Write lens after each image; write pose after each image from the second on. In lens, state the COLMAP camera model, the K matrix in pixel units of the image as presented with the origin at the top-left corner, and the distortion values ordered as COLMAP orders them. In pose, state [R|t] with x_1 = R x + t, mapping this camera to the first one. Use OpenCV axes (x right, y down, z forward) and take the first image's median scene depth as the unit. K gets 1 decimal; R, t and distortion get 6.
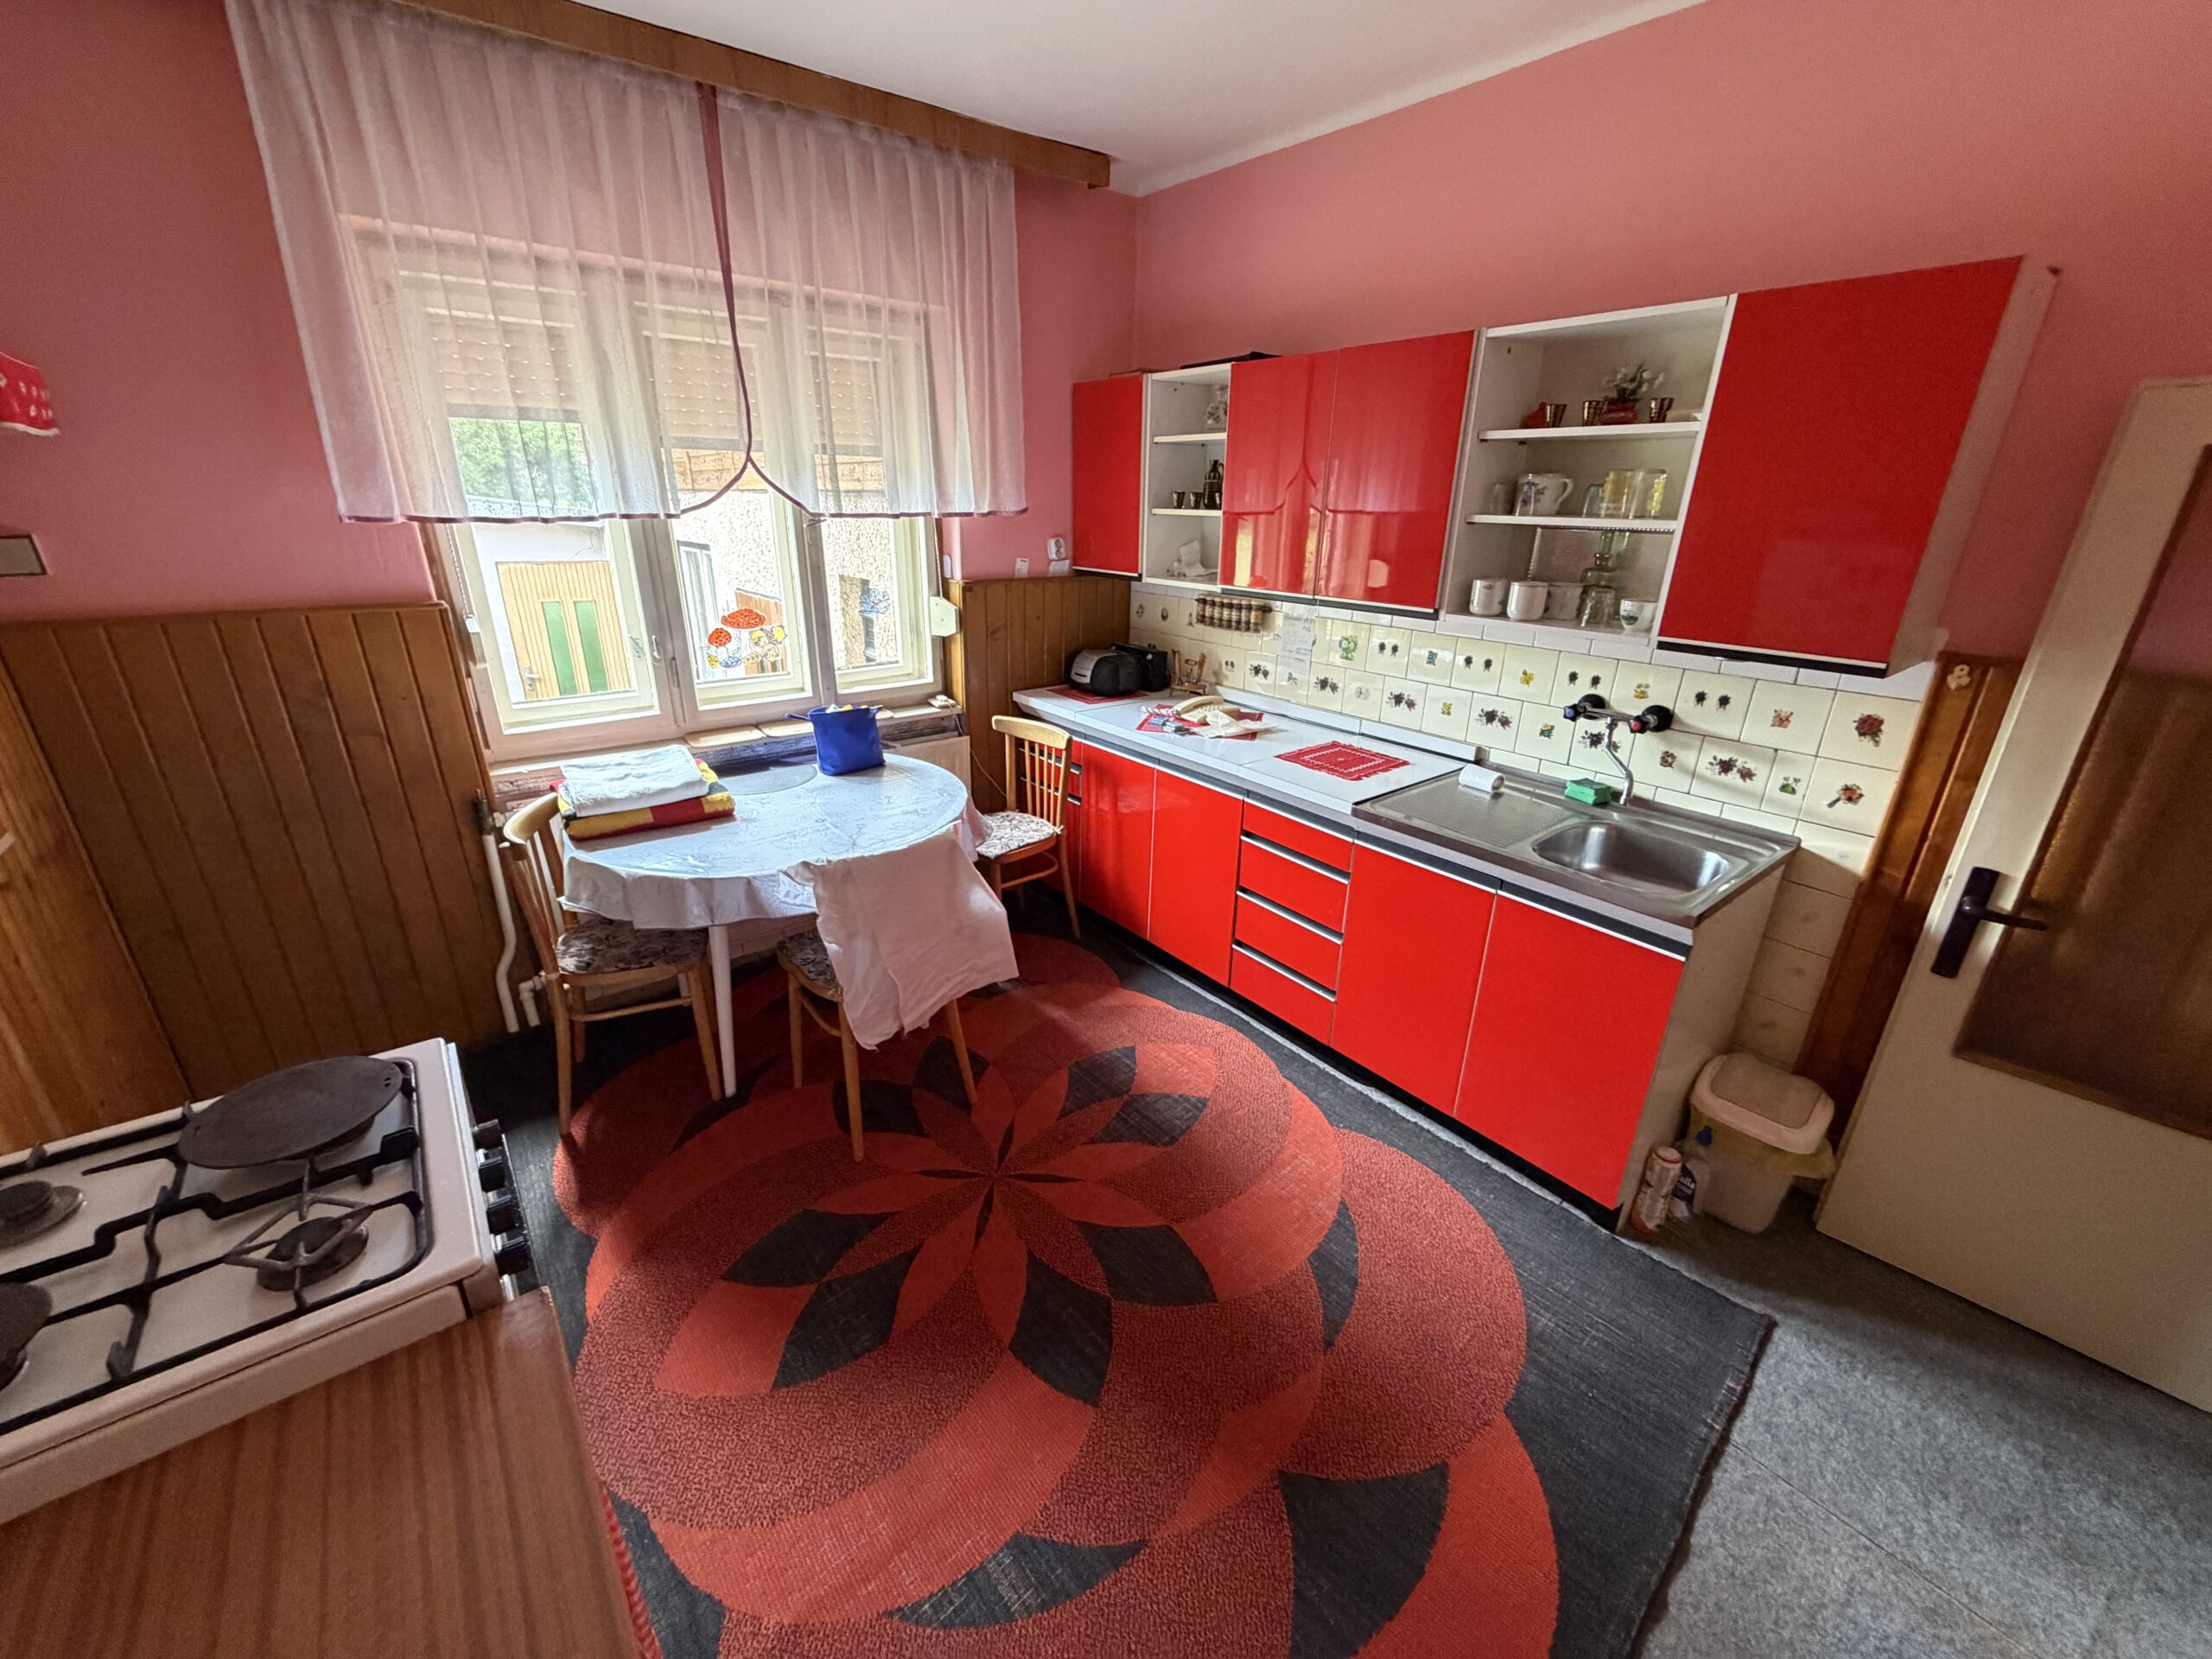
lens RADIAL K [[884.6, 0, 1096.9], [0, 884.6, 834.6], [0, 0, 1]] dist [-0.001759, 0.000435]
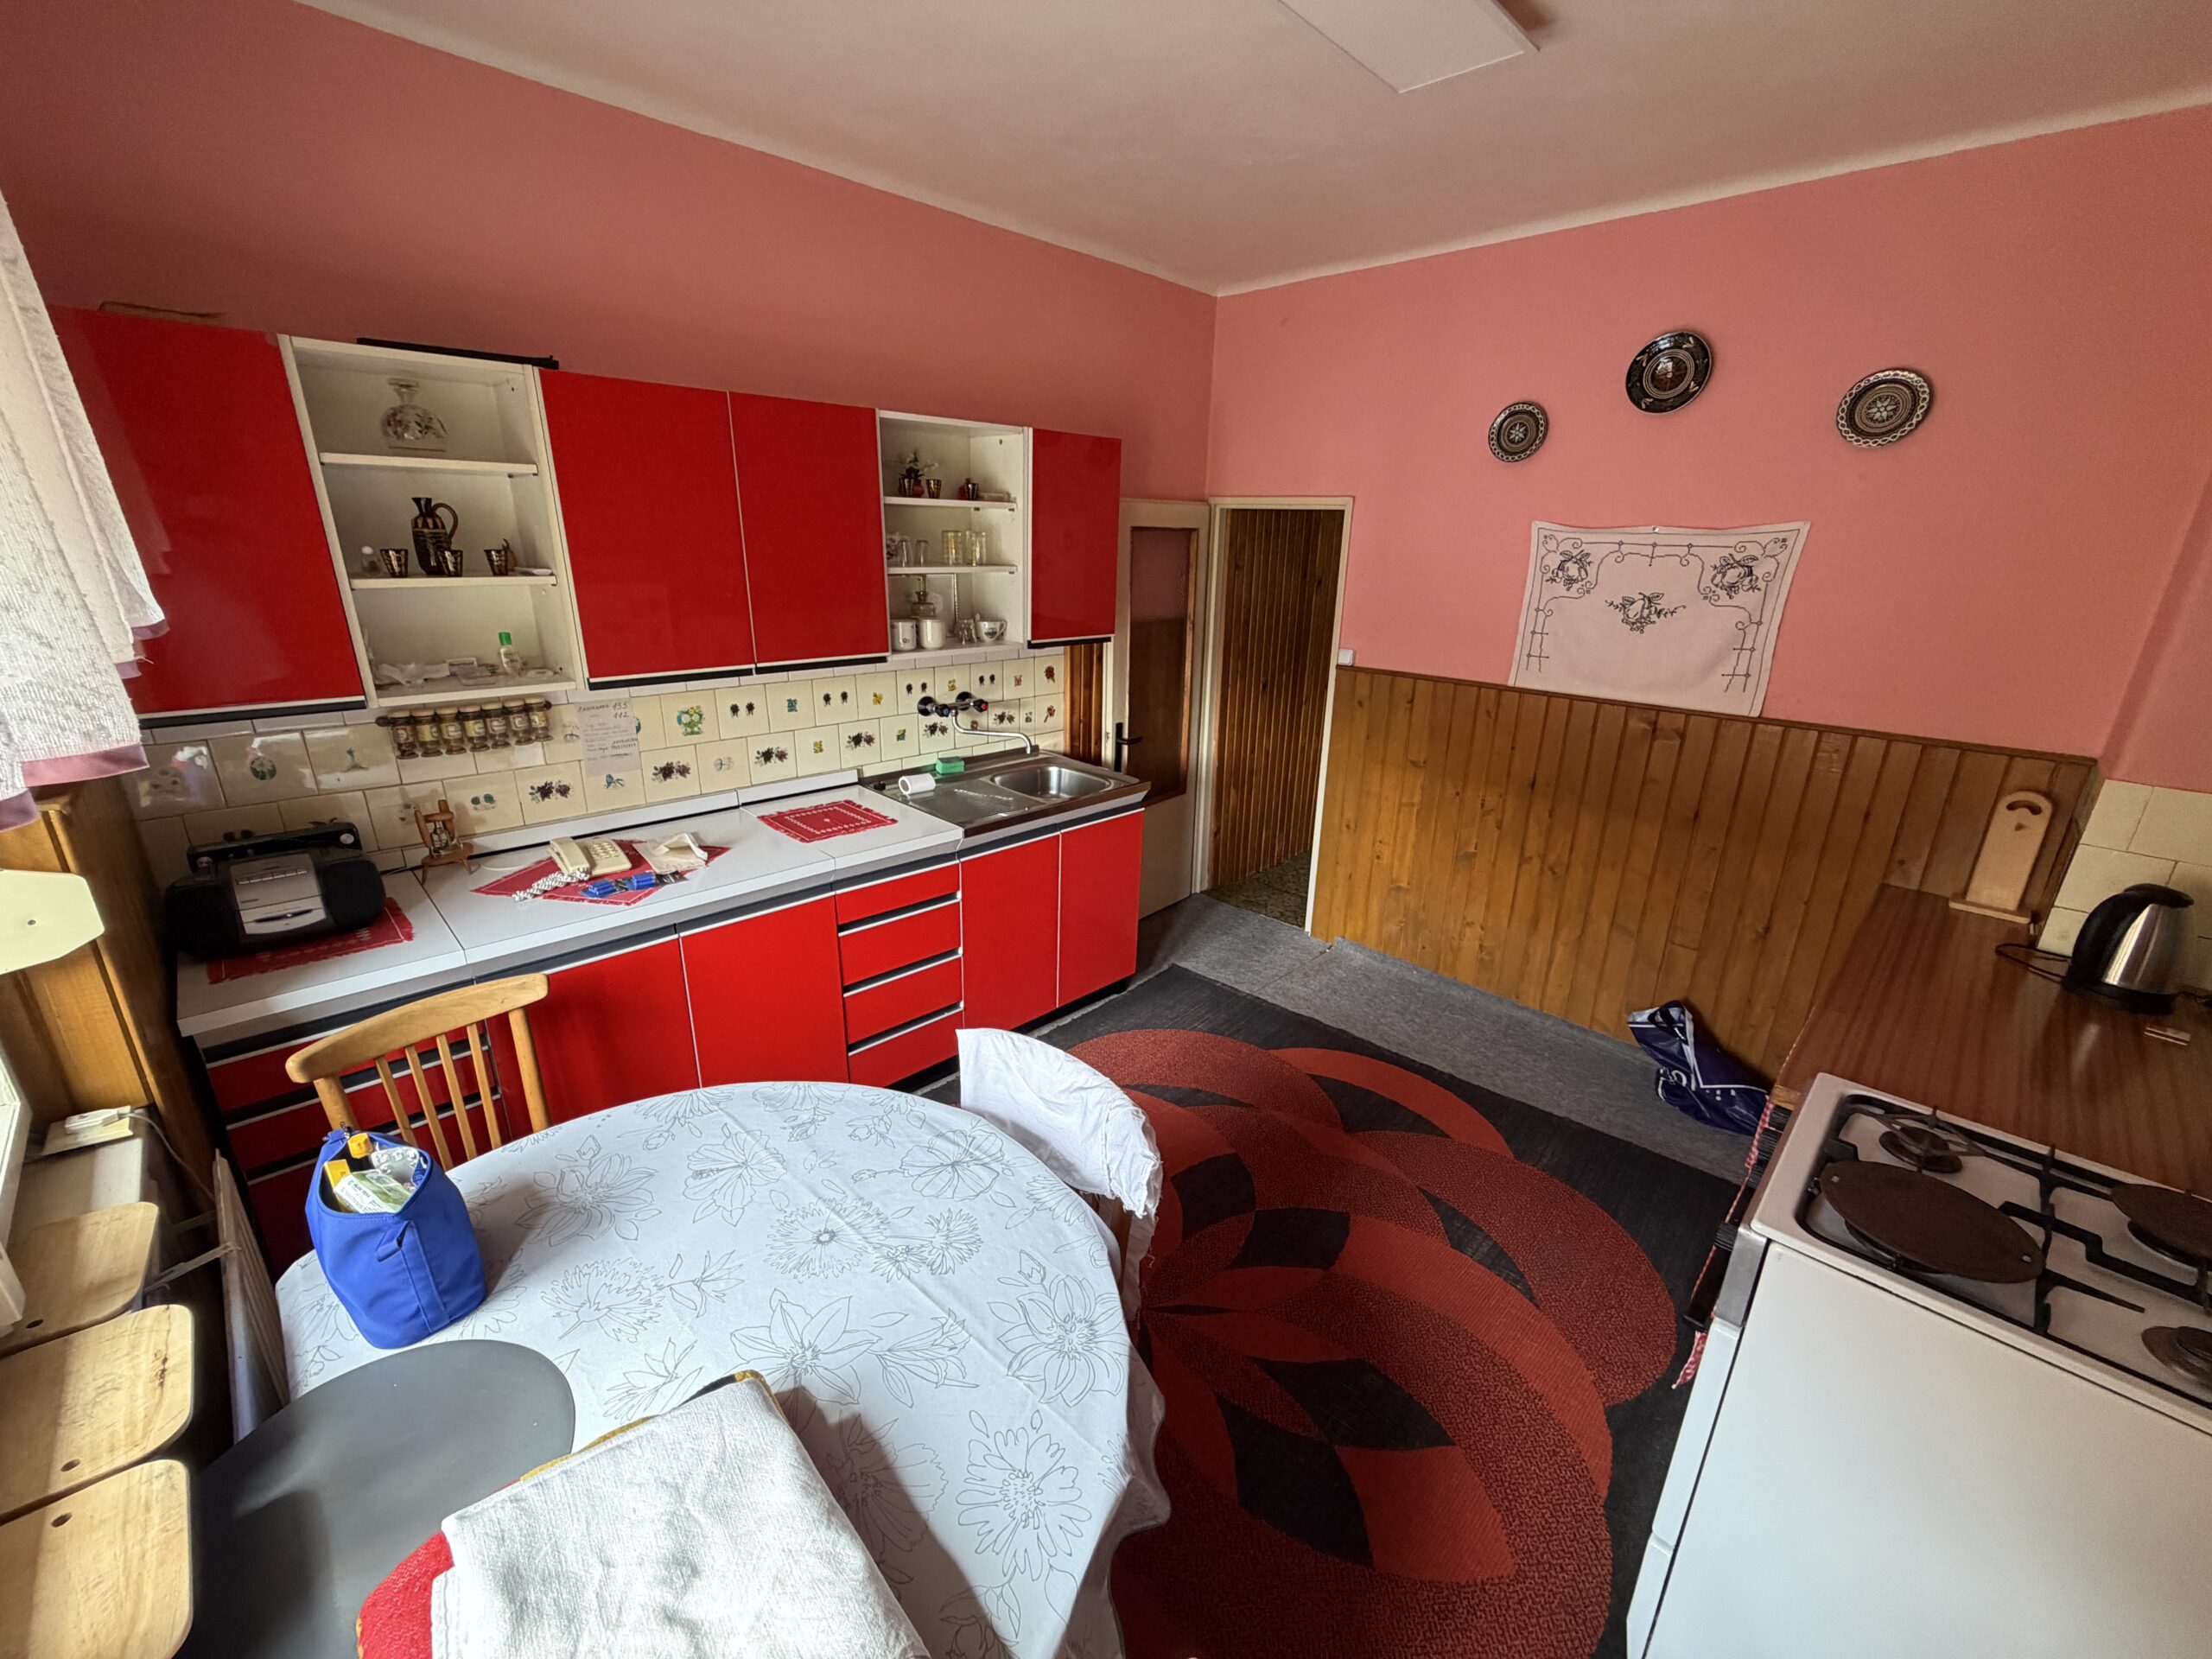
lens RADIAL K [[884.6, 0, 1097.9], [0, 884.6, 825.2], [0, 0, 1]] dist [-0.001759, 0.000435]
pose [[-0.107016, -0.326575, 0.939093, -0.751481], [0.337120, 0.876648, 0.343276, -0.352178], [-0.935360, 0.353323, 0.016279, 0.798400]]
